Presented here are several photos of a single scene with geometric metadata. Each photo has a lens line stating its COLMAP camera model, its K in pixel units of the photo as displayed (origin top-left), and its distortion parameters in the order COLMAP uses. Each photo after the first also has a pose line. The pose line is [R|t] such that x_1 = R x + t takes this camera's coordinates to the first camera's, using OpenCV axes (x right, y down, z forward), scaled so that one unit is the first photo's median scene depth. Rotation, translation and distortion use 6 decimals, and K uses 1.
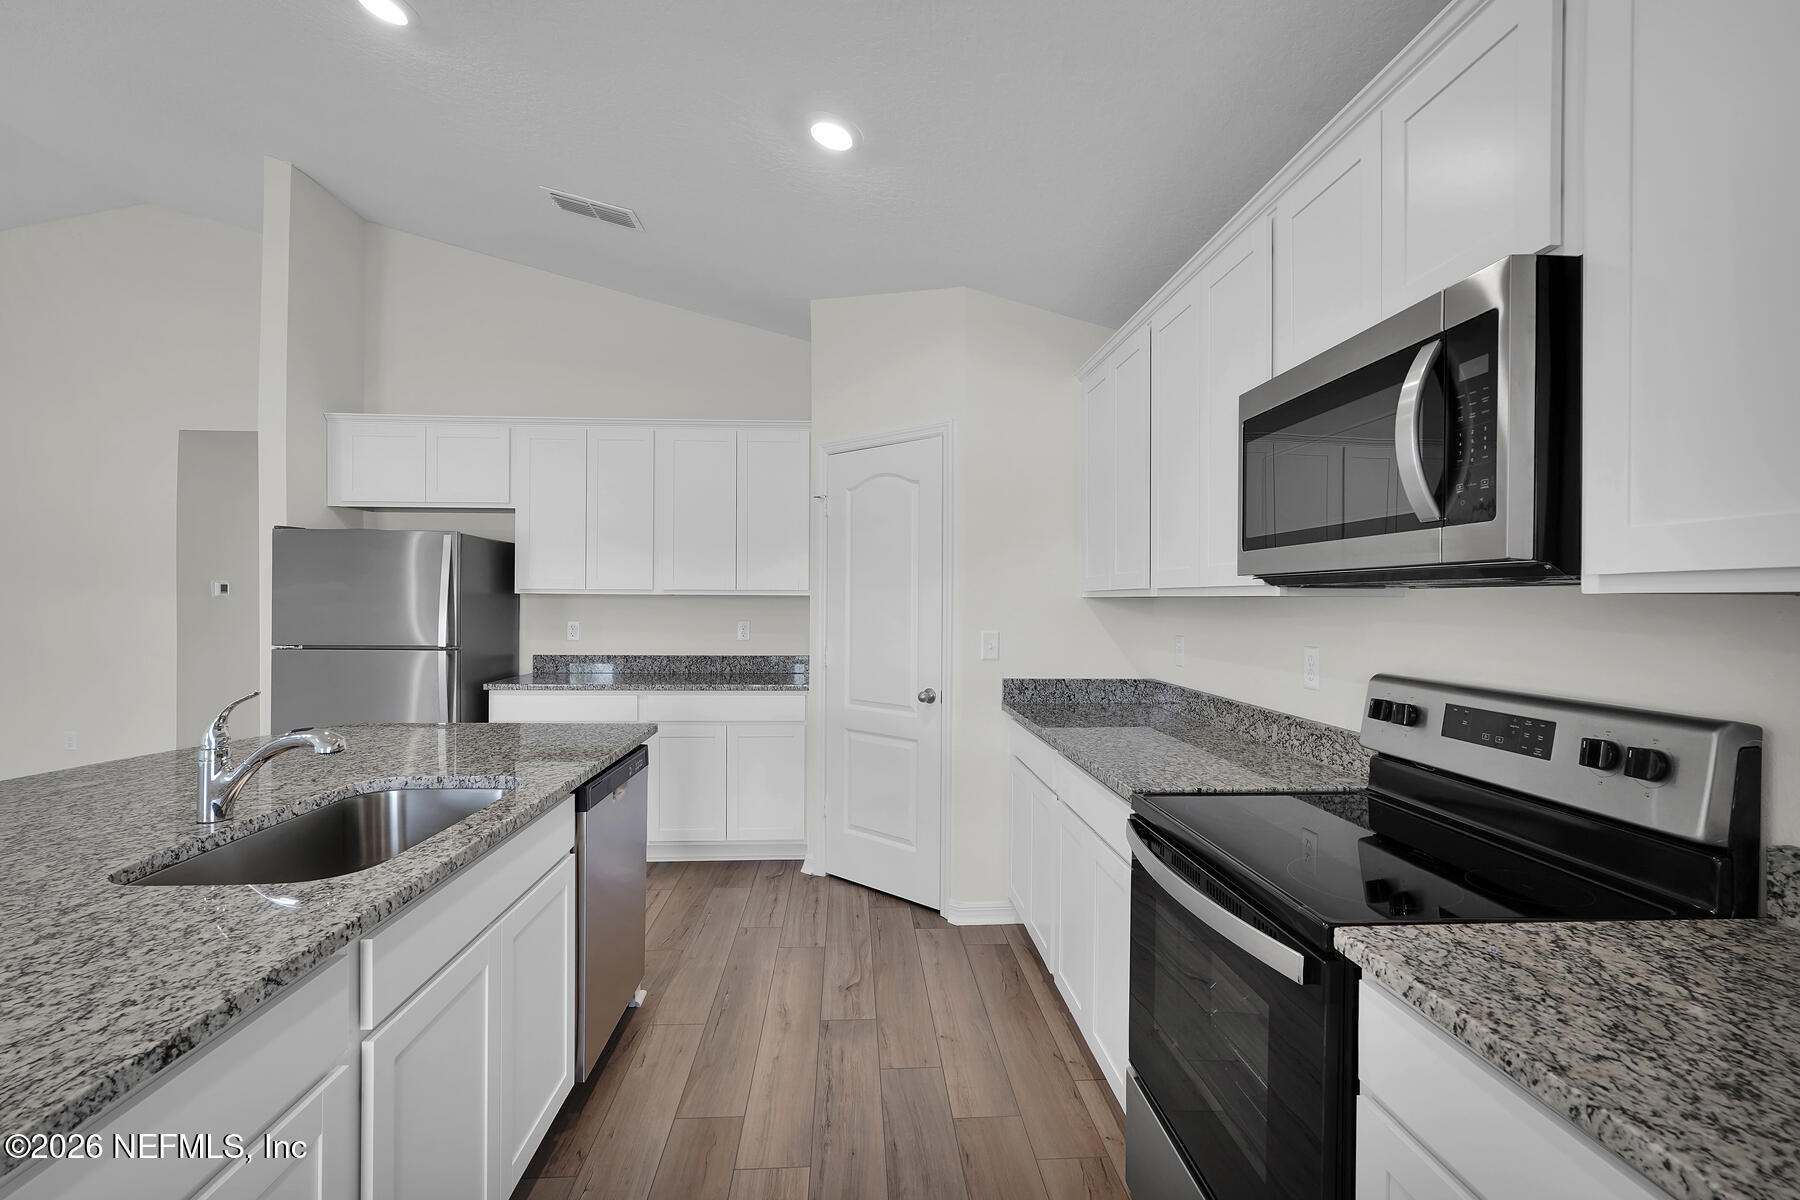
lens RADIAL K [[806.7, 0, 894.3], [0, 806.7, 598.3], [0, 0, 1]] dist [-0.011044, 0.004641]
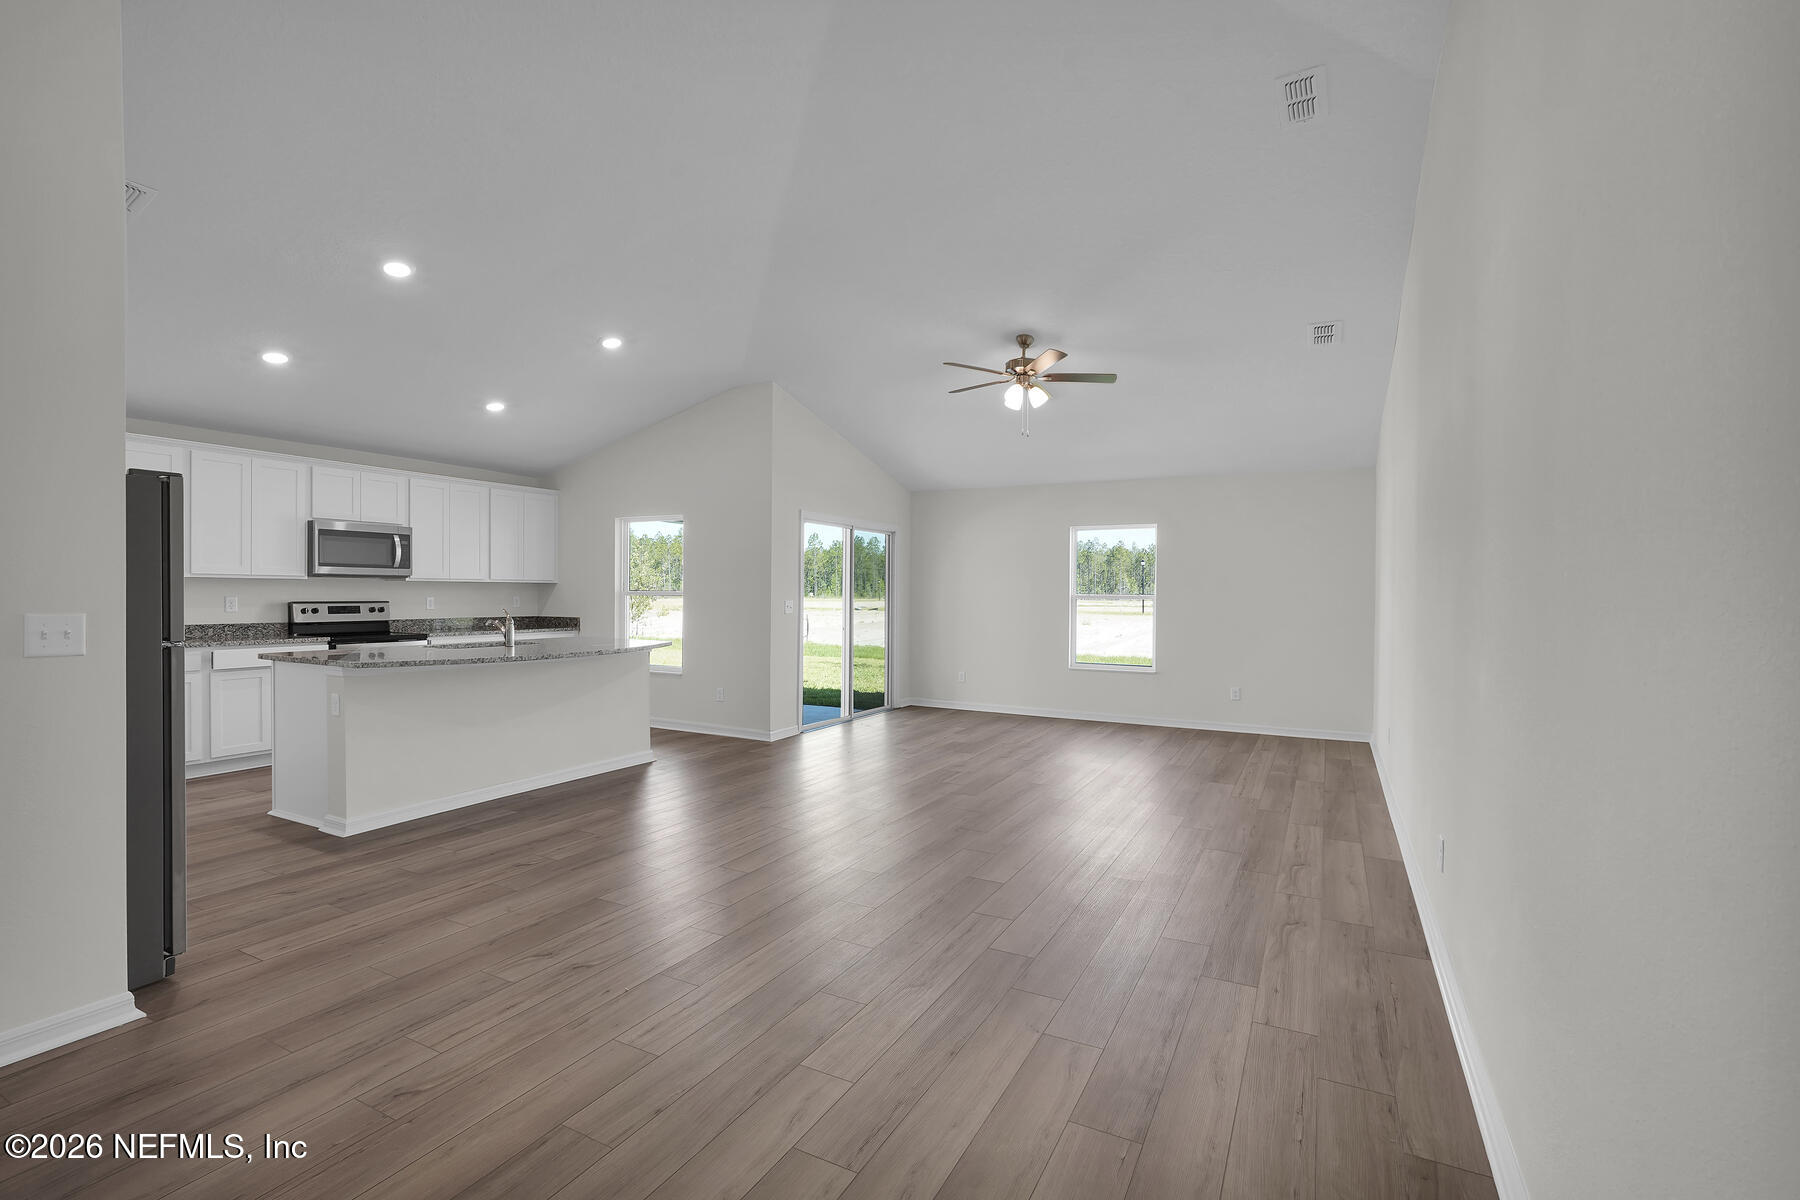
lens RADIAL K [[806.7, 0, 893.7], [0, 806.7, 602.1], [0, 0, 1]] dist [-0.011044, 0.004641]
pose [[-0.848447, -0.016905, 0.529011, -1.876645], [-0.010690, 0.999833, 0.014806, 0.009424], [-0.529173, 0.006907, -0.848486, 1.411537]]
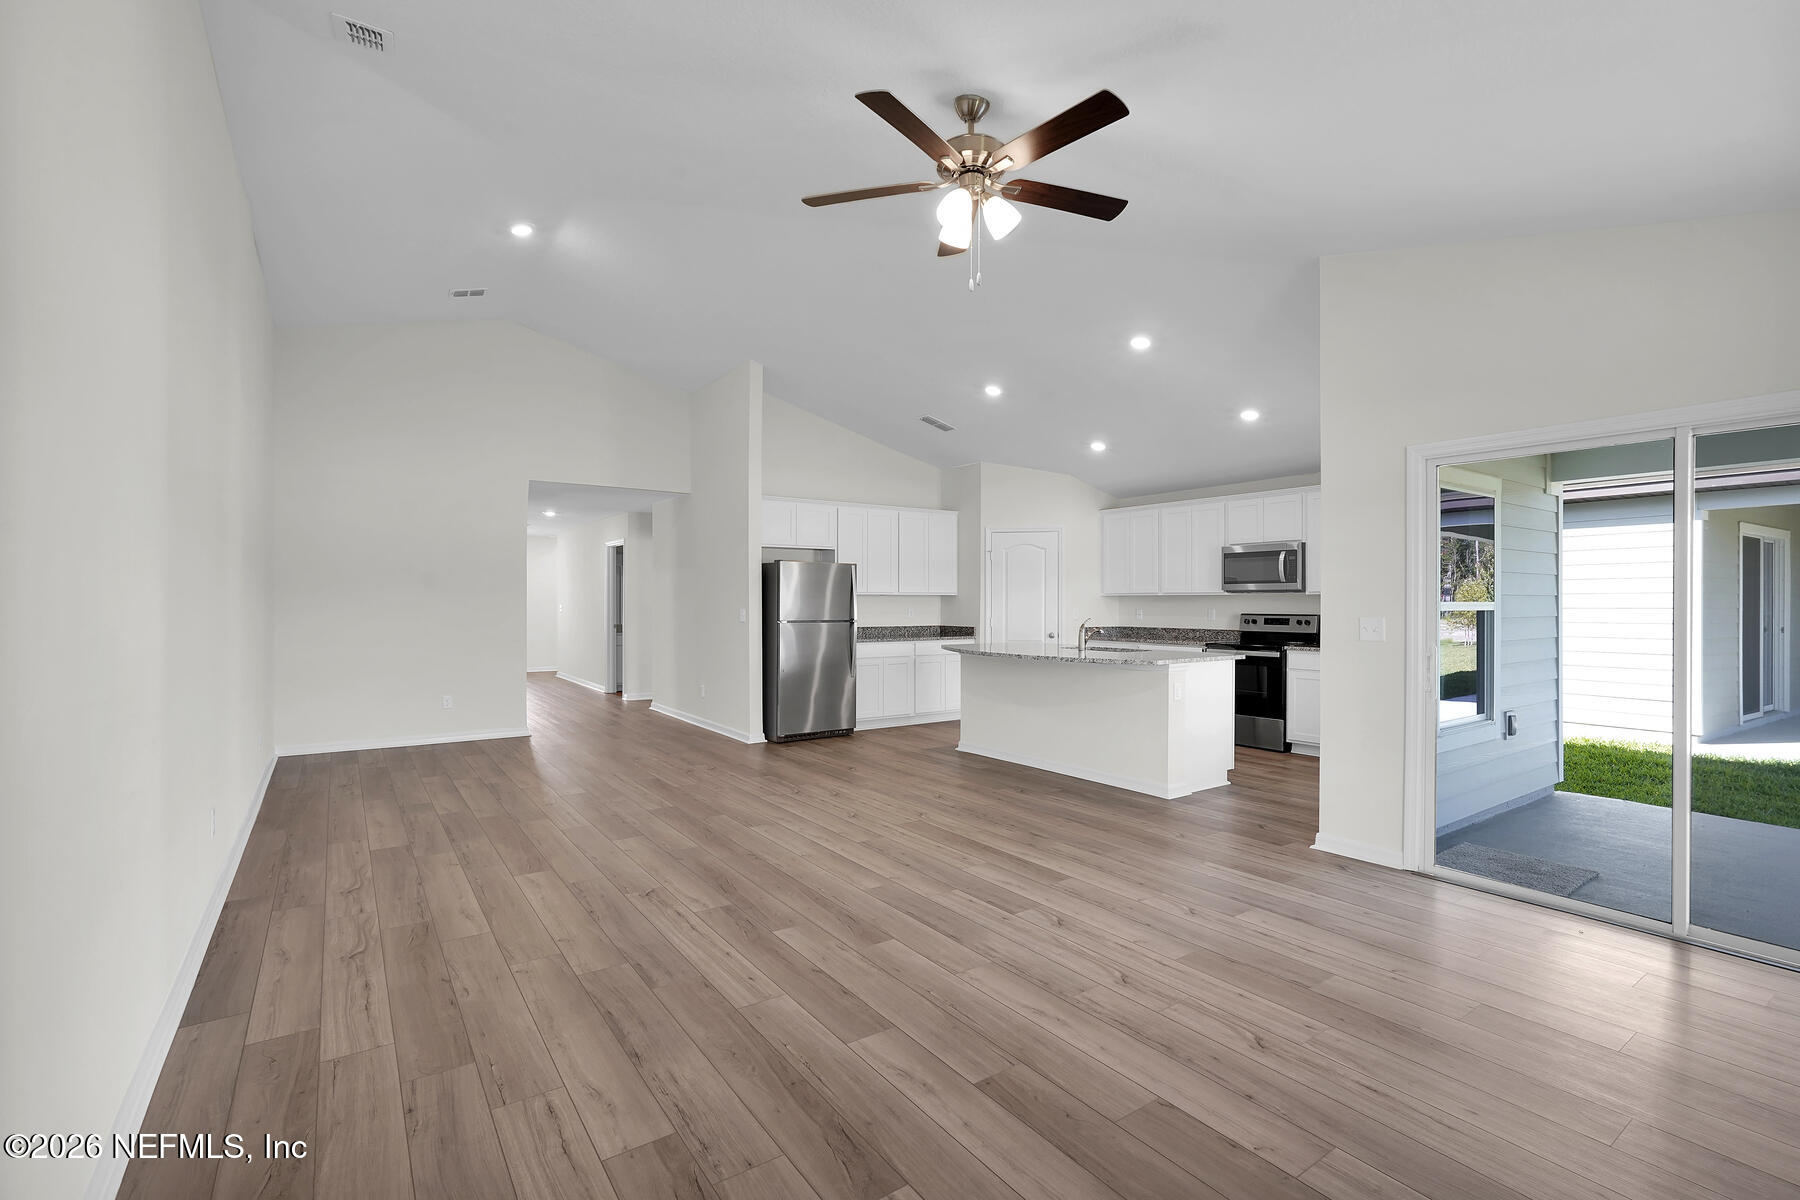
lens RADIAL K [[806.7, 0, 898.9], [0, 806.7, 595.2], [0, 0, 1]] dist [-0.011044, 0.004641]
pose [[0.853366, 0.003194, 0.521302, -1.720356], [0.000720, 0.999973, -0.007306, 0.014804], [-0.521311, 0.006610, 0.853341, -0.912626]]
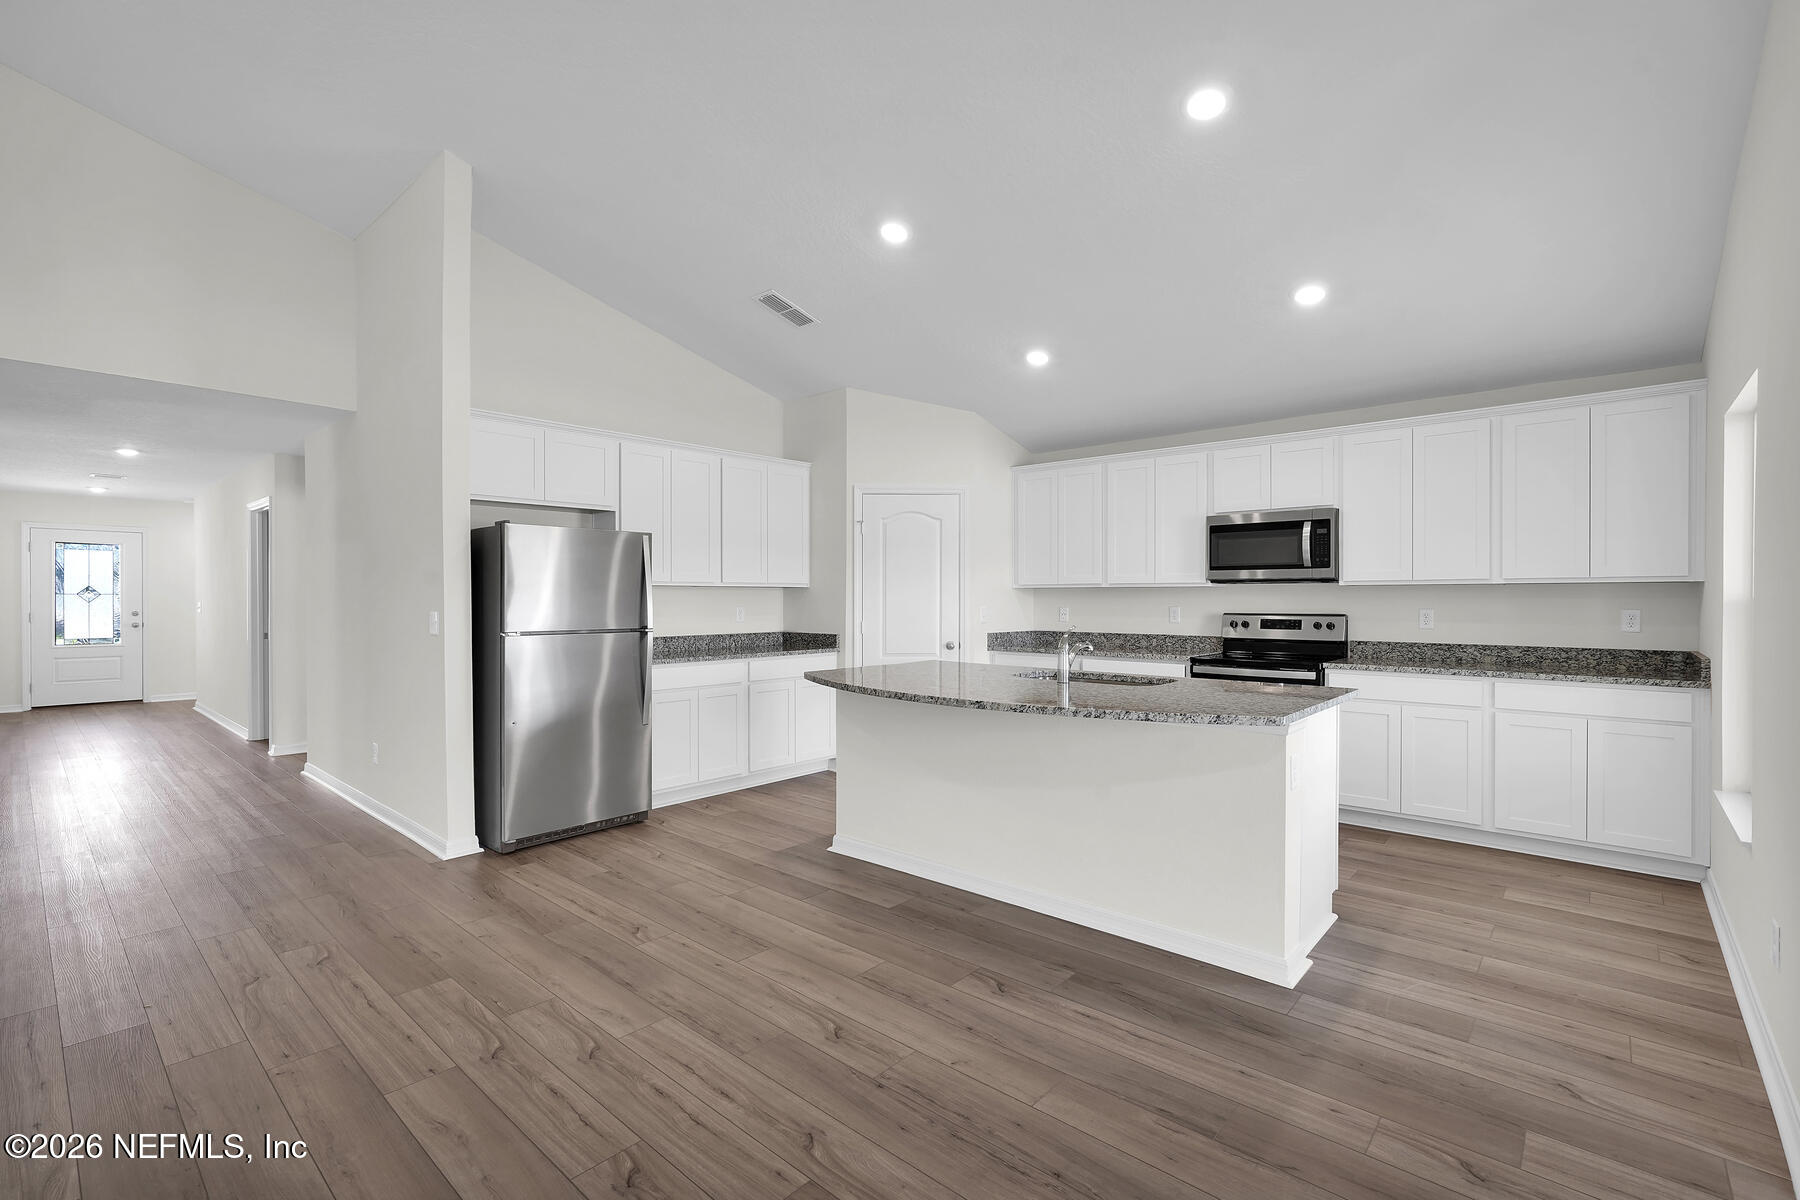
lens RADIAL K [[806.7, 0, 899.5], [0, 806.7, 599.8], [0, 0, 1]] dist [-0.011044, 0.004641]
pose [[0.709497, -0.005714, 0.704686, -1.282209], [0.002726, 0.999982, 0.005363, 0.014558], [-0.704704, -0.001884, 0.709499, -0.139577]]
